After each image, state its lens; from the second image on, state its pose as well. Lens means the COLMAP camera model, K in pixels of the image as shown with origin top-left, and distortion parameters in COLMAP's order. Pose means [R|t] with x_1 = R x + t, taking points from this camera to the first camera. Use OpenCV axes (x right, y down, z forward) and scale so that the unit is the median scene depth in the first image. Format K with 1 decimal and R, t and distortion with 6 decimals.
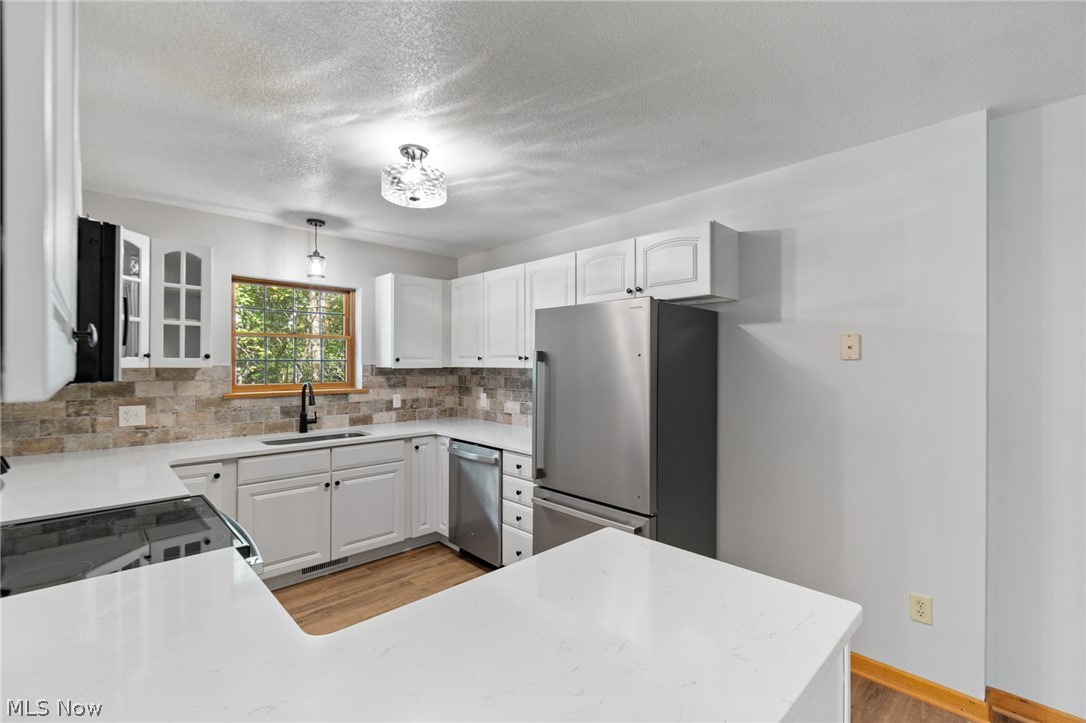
lens RADIAL K [[473.4, 0, 543.0], [0, 473.4, 361.5], [0, 0, 1]] dist [0.000925, 0.000050]
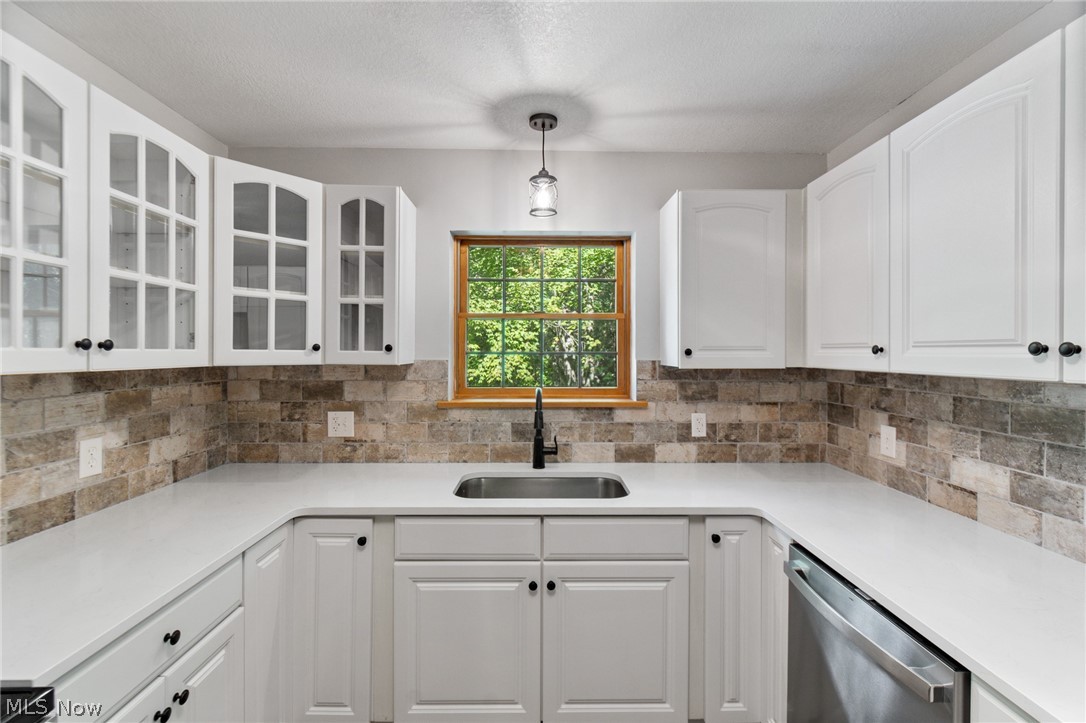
lens RADIAL K [[473.7, 0, 543.6], [0, 473.7, 352.4], [0, 0, 1]] dist [0.007804, -0.006434]
pose [[0.732268, 0.002968, -0.681010, -0.075061], [-0.000114, 0.999991, 0.004236, -0.006754], [0.681017, -0.003024, 0.732262, 0.574188]]
